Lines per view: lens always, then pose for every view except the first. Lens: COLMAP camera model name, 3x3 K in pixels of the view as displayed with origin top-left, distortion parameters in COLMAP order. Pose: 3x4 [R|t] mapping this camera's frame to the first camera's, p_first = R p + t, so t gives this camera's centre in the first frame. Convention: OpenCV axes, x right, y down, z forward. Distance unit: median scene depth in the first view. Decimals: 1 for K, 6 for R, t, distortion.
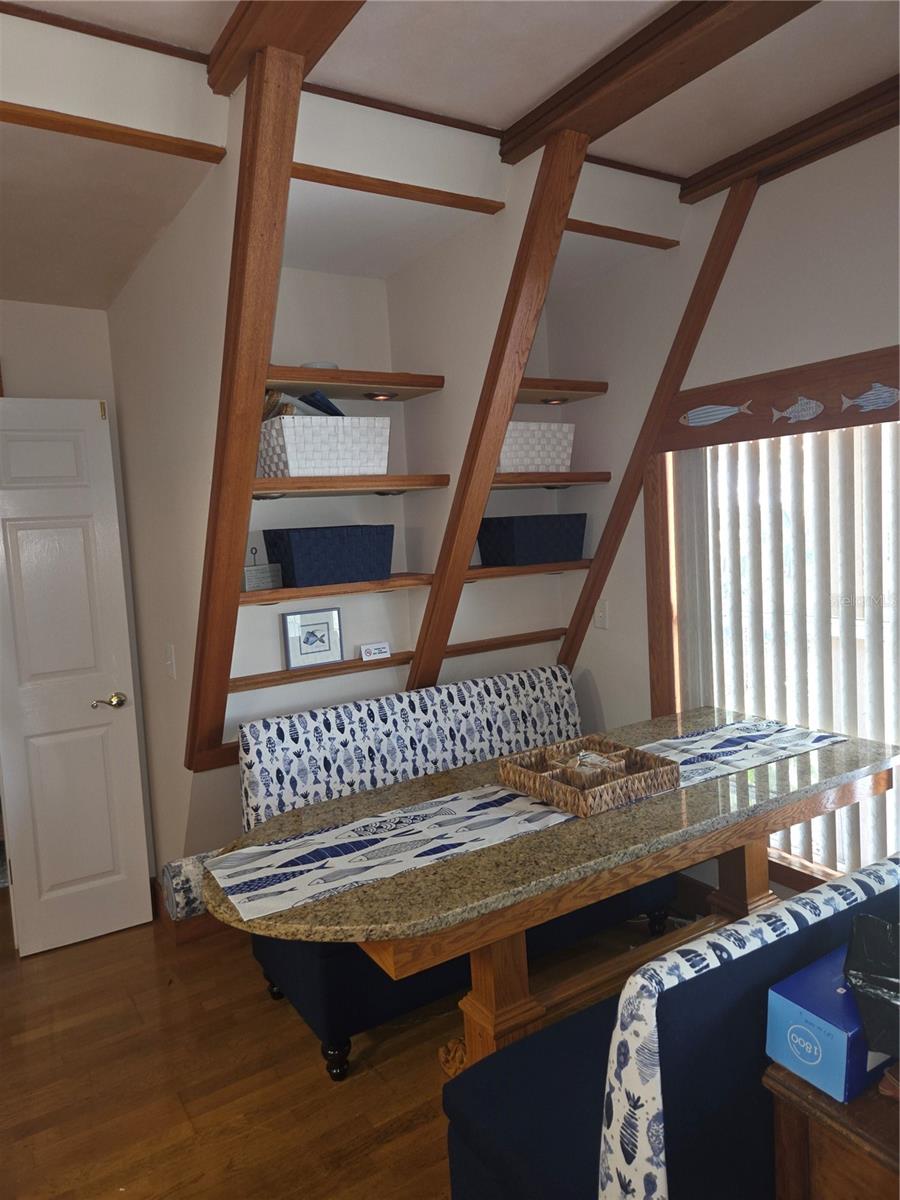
lens RADIAL K [[830.5, 0, 445.7], [0, 830.5, 594.0], [0, 0, 1]] dist [0.071062, -0.058974]
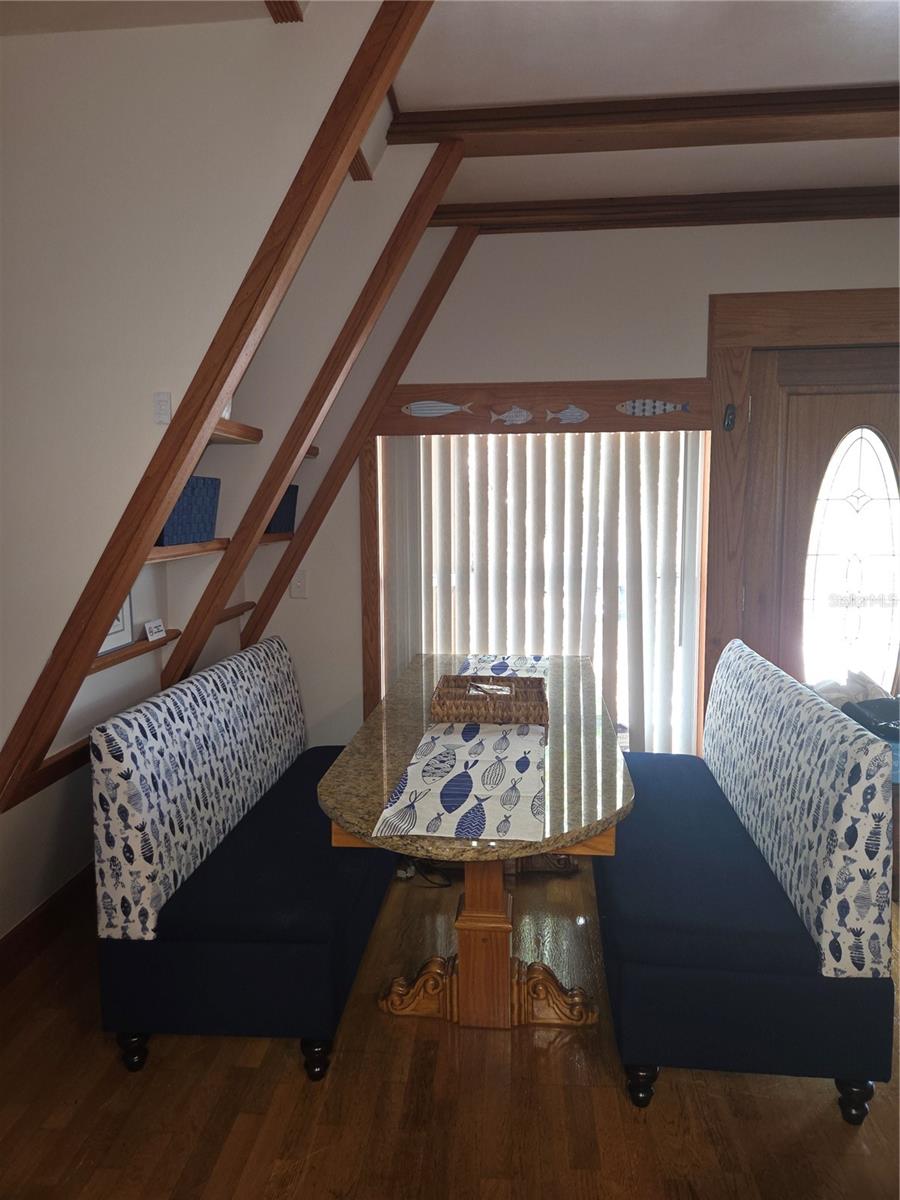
lens RADIAL K [[830.5, 0, 447.2], [0, 830.5, 601.4], [0, 0, 1]] dist [0.071062, -0.058974]
pose [[0.586668, -0.040704, 0.808804, -0.807823], [0.047375, 0.998751, 0.015899, 0.055133], [-0.808441, 0.028989, 0.587863, 0.353281]]
